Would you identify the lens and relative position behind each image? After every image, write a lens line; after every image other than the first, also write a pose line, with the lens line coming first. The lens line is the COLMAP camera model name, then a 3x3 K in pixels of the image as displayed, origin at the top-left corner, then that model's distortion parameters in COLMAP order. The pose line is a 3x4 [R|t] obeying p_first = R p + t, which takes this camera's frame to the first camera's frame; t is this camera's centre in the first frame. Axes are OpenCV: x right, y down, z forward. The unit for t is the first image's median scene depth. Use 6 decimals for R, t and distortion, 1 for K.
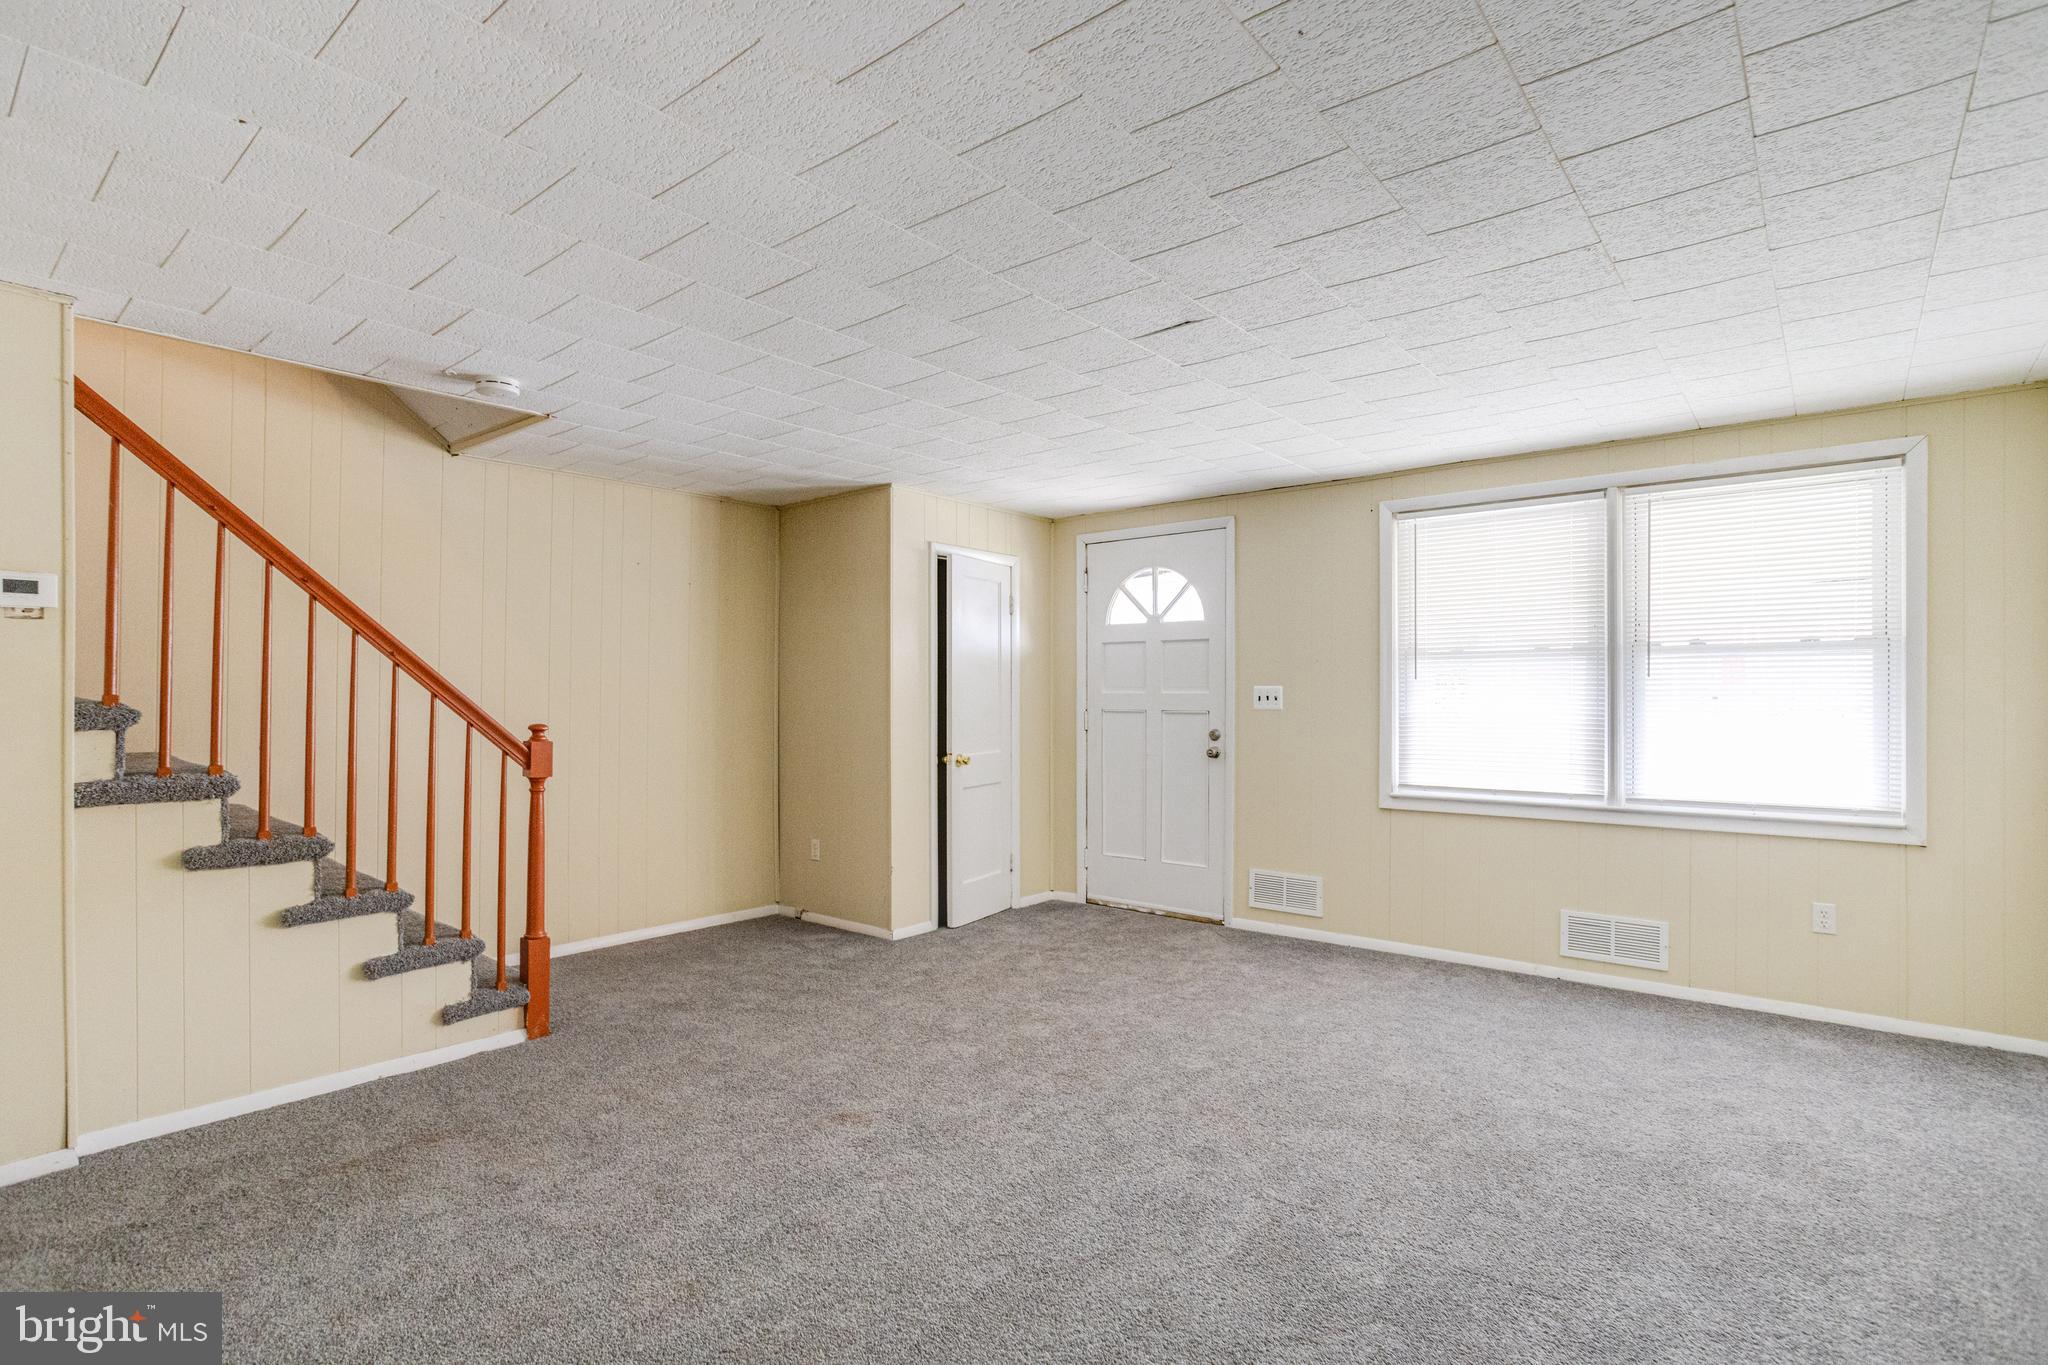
lens RADIAL K [[992.9, 0, 1021.6], [0, 992.9, 705.4], [0, 0, 1]] dist [-0.041836, 0.024504]
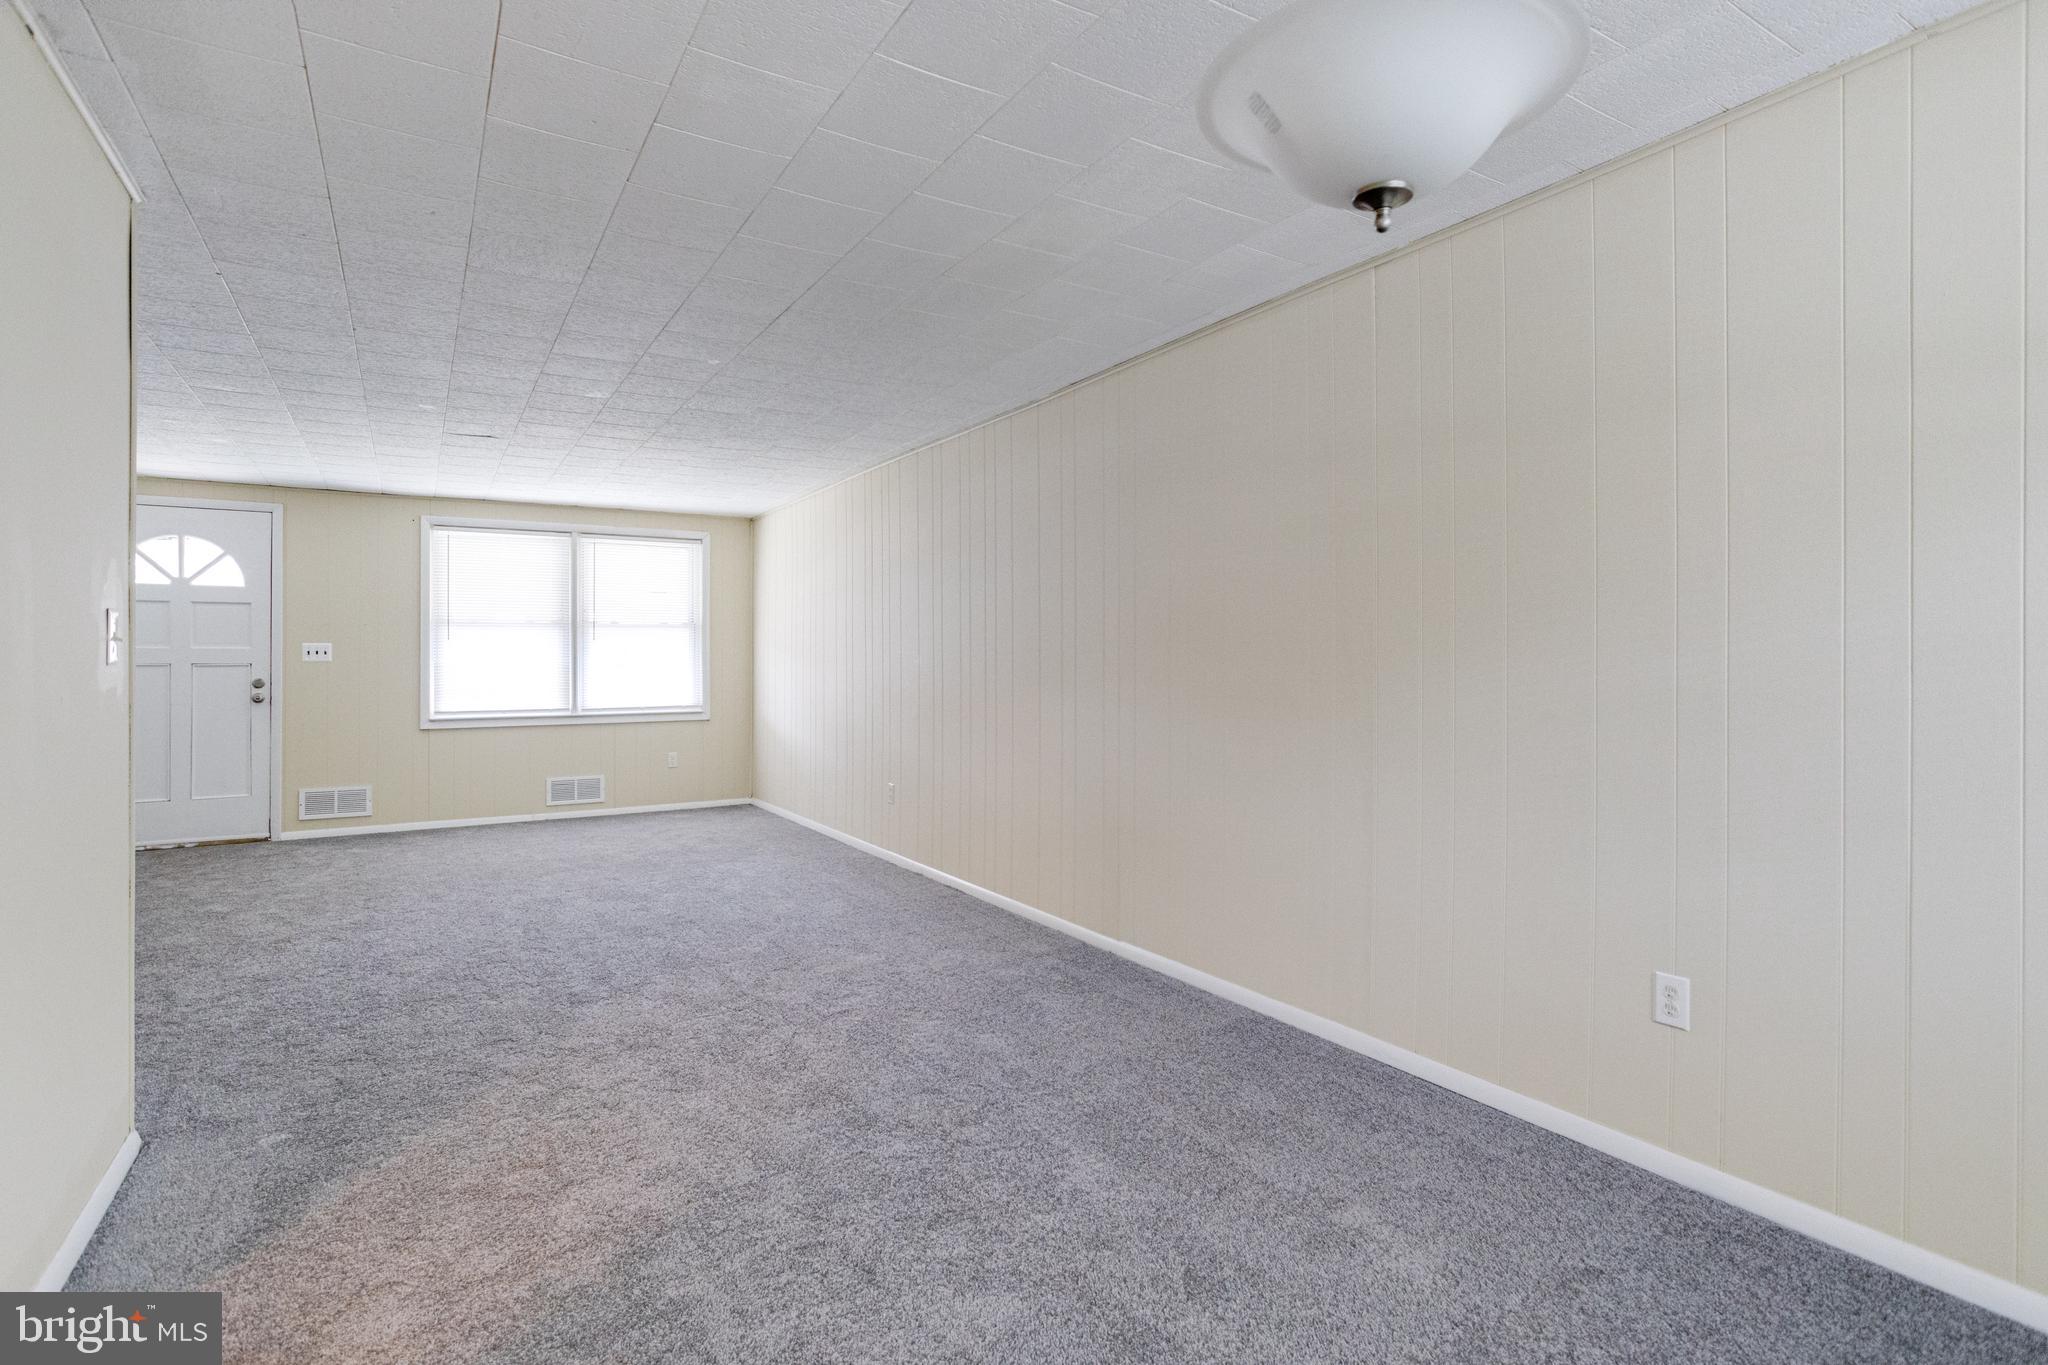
lens RADIAL K [[992.9, 0, 1026.9], [0, 992.9, 655.0], [0, 0, 1]] dist [-0.041836, 0.024504]
pose [[0.325593, -0.000524, 0.945510, -0.659625], [0.009562, 0.999951, -0.002738, 0.008202], [-0.945462, 0.009932, 0.325582, -0.278191]]
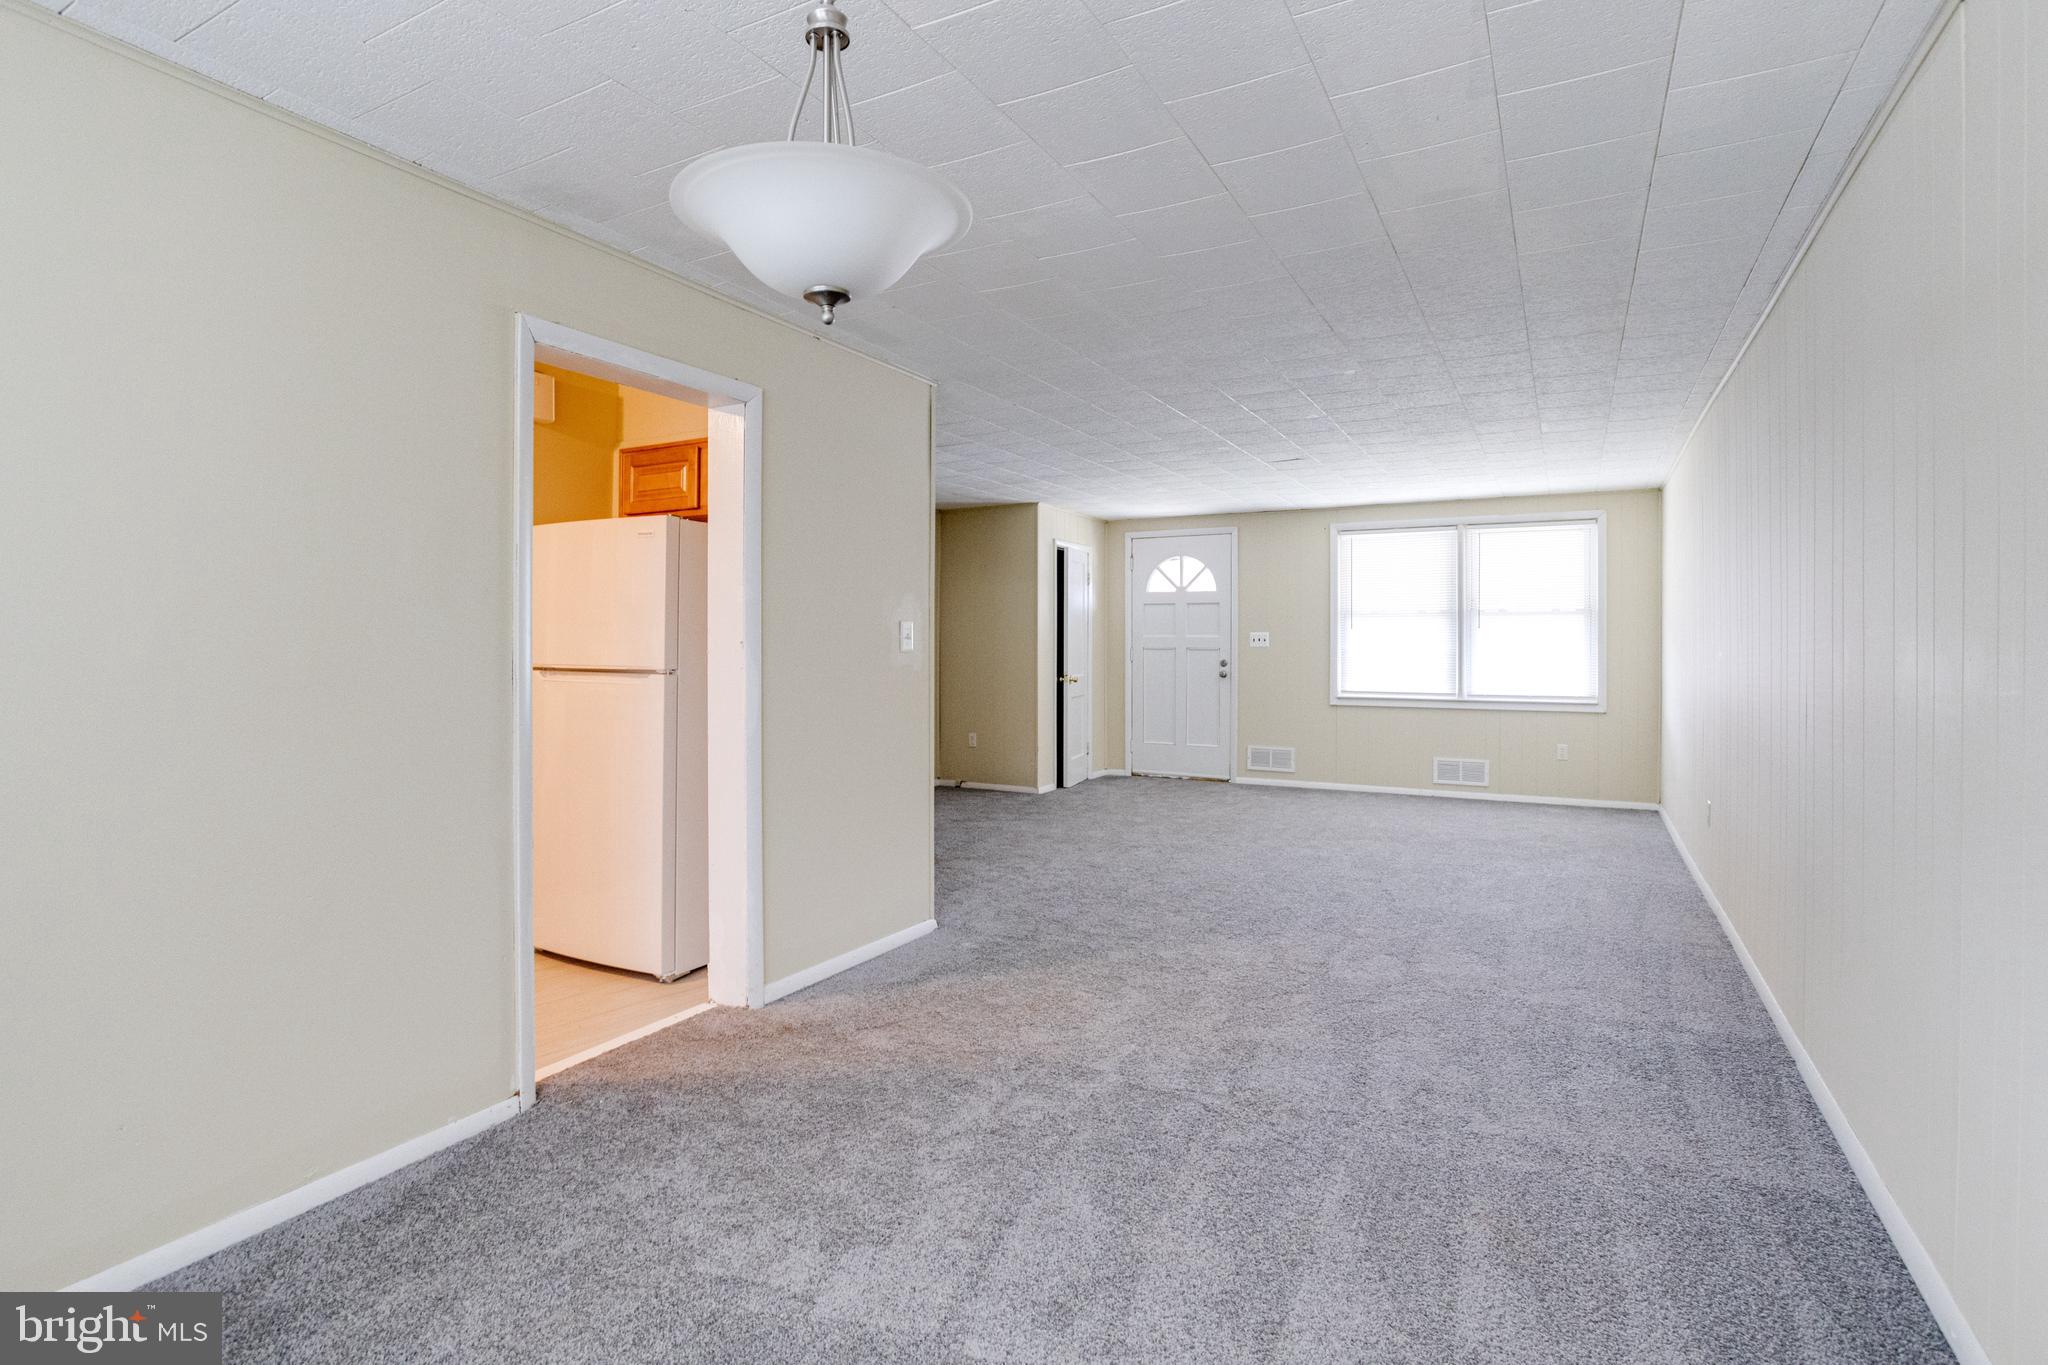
lens RADIAL K [[992.9, 0, 1030.9], [0, 992.9, 646.8], [0, 0, 1]] dist [-0.041836, 0.024504]
pose [[0.980996, -0.001216, 0.194027, -0.445796], [0.001227, 0.999999, 0.000063, 0.003648], [-0.194027, 0.000176, 0.980996, -0.534592]]
